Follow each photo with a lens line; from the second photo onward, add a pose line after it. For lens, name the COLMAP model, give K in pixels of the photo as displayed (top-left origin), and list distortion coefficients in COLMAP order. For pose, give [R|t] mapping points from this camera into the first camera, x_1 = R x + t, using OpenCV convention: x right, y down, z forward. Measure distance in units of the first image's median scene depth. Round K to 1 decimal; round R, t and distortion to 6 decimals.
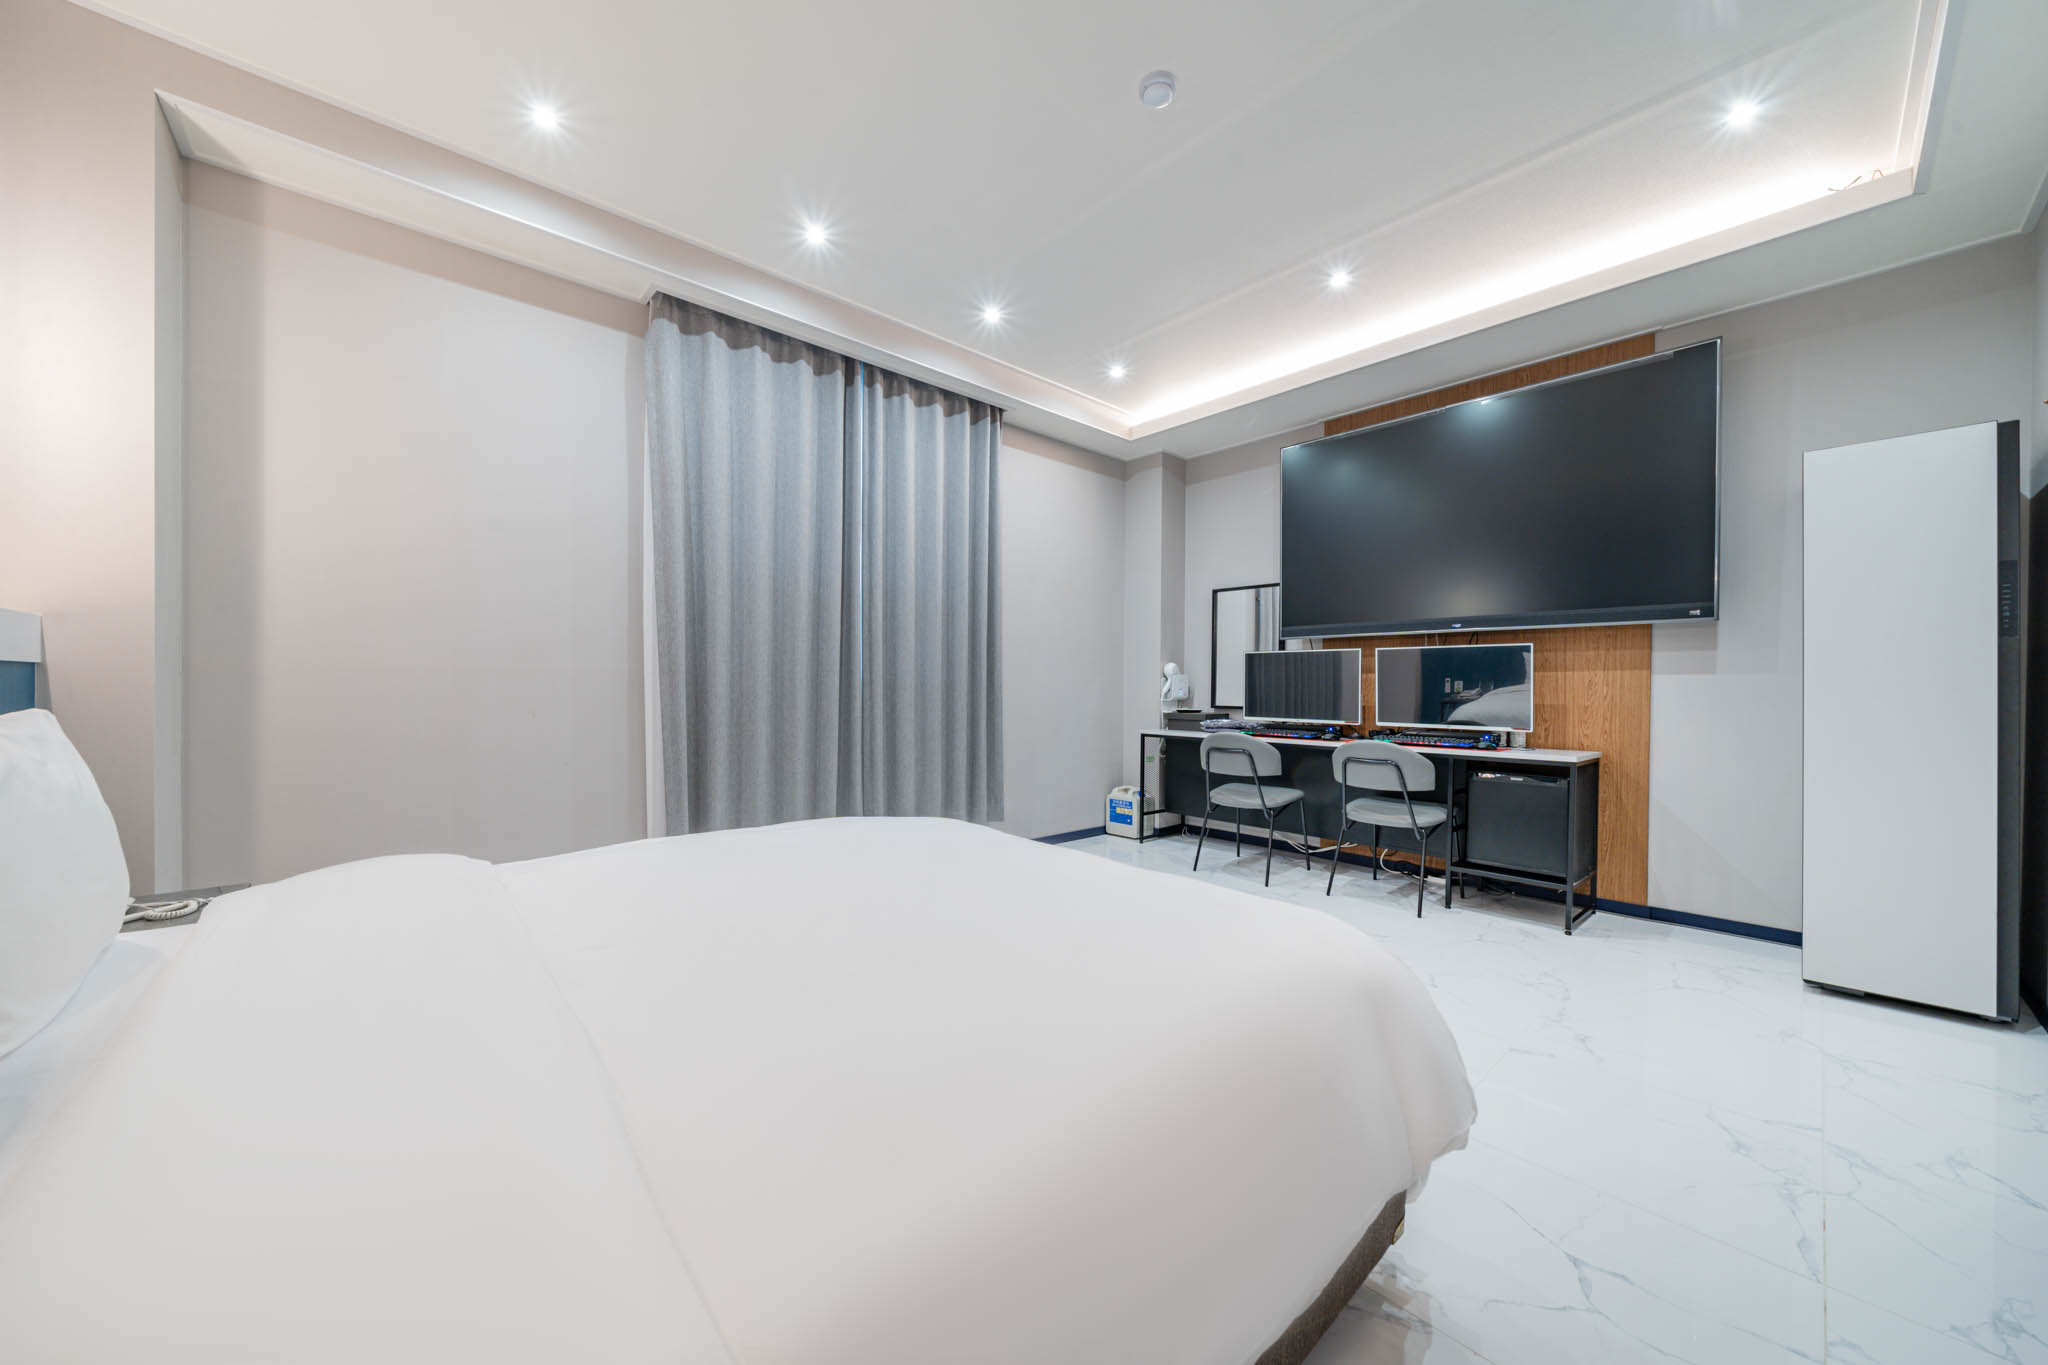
lens RADIAL K [[720.7, 0, 1024.0], [0, 720.7, 682.5], [0, 0, 1]] dist [-0.019846, -0.000080]
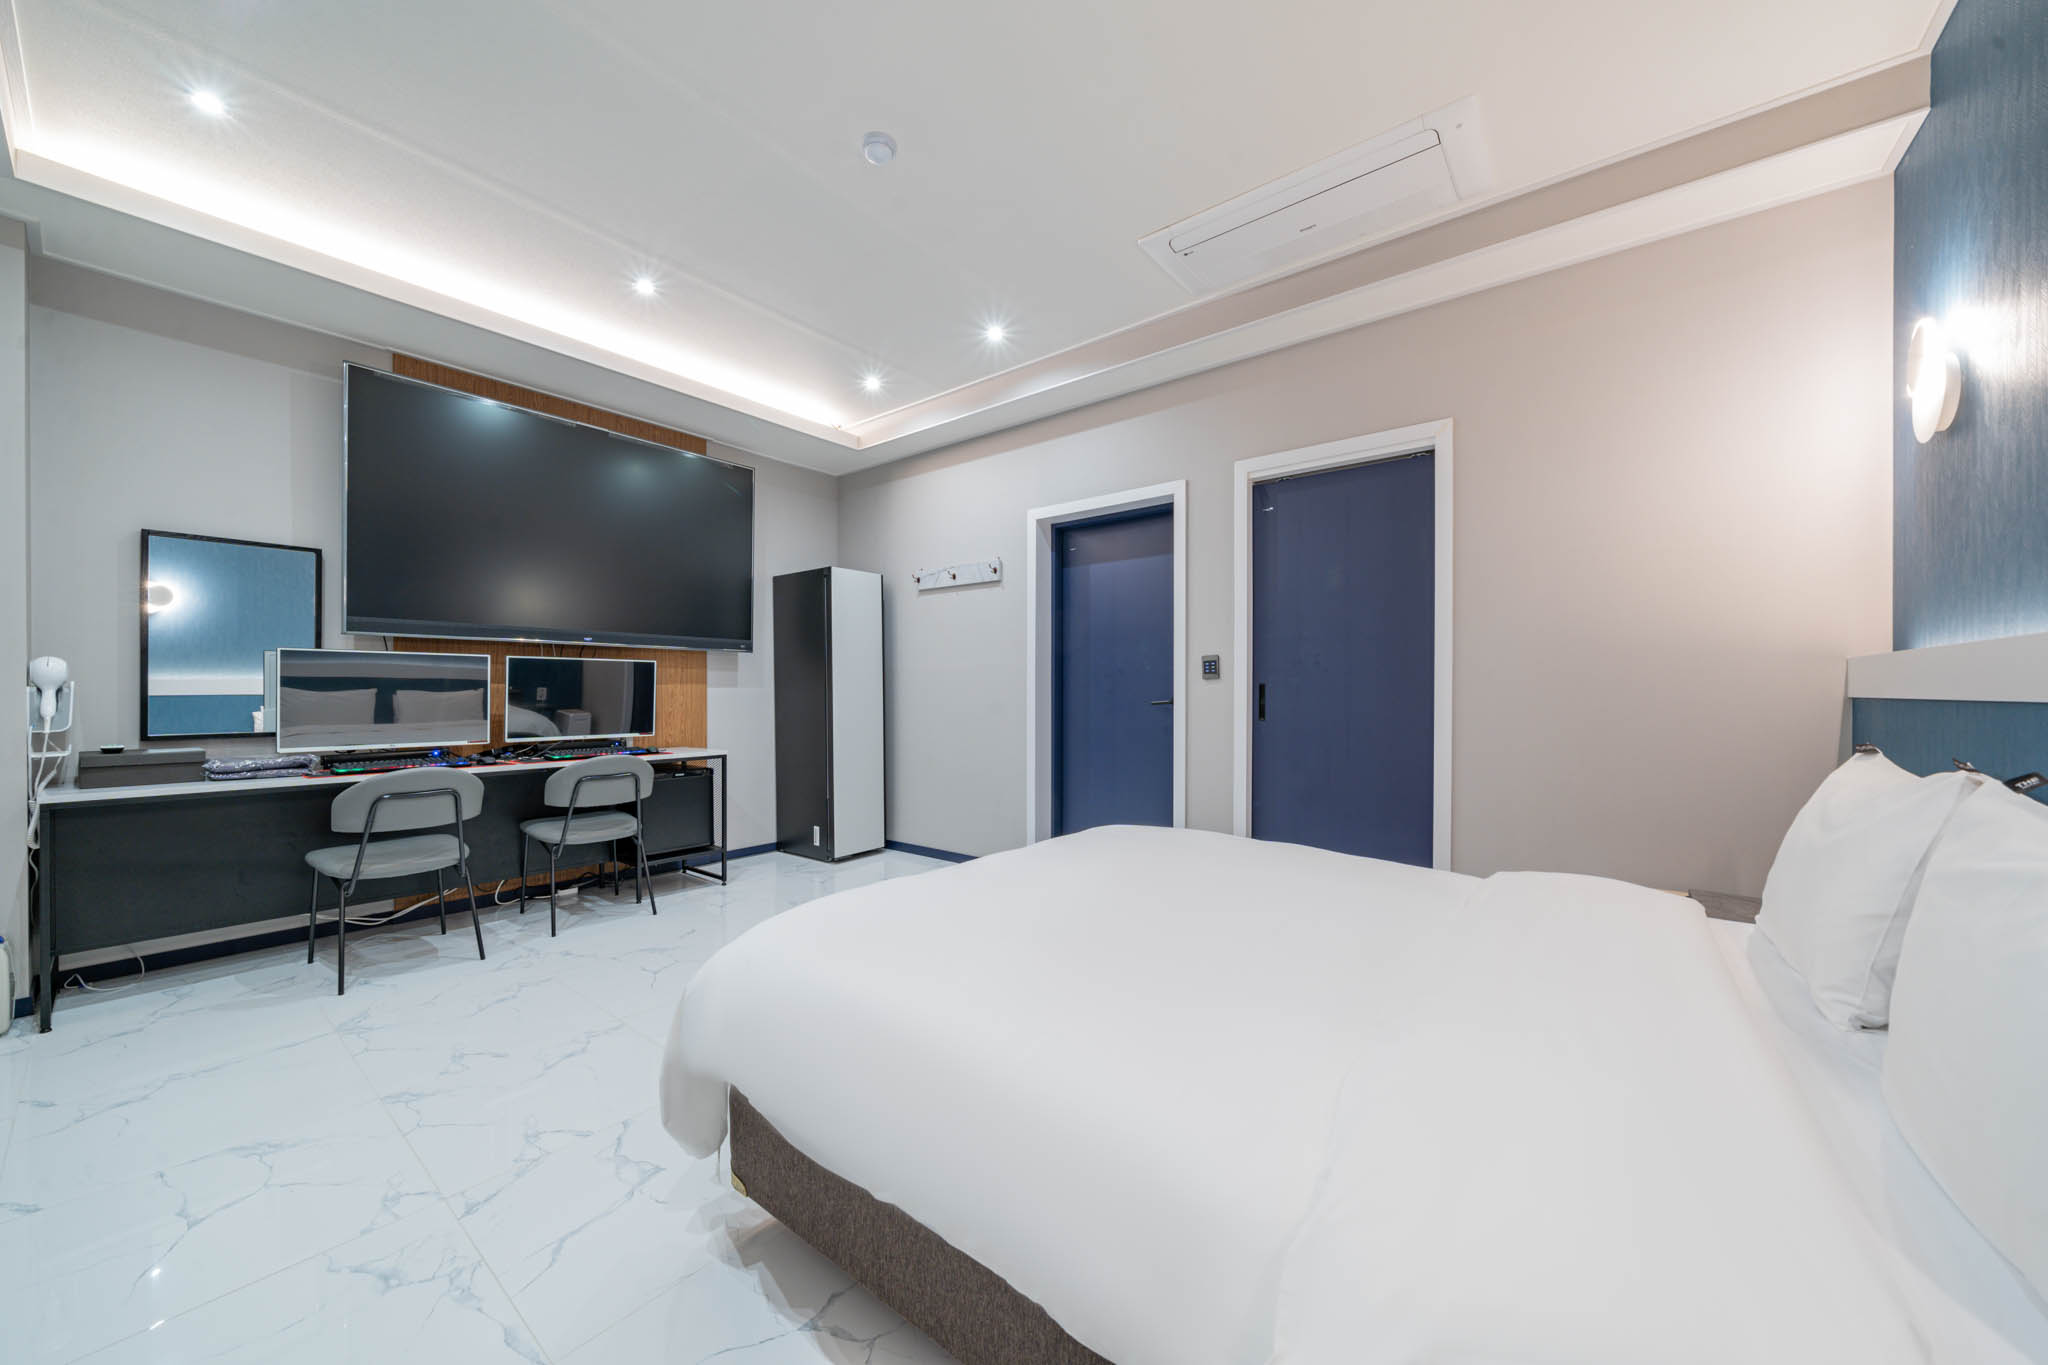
lens RADIAL K [[708.4, 0, 1024.0], [0, 708.4, 682.5], [0, 0, 1]] dist [-0.001901, -0.000055]
pose [[-0.172115, 0.009941, 0.985027, -0.514253], [0.003243, 0.999949, -0.009525, -0.004524], [-0.985072, 0.001555, -0.172139, 0.549776]]
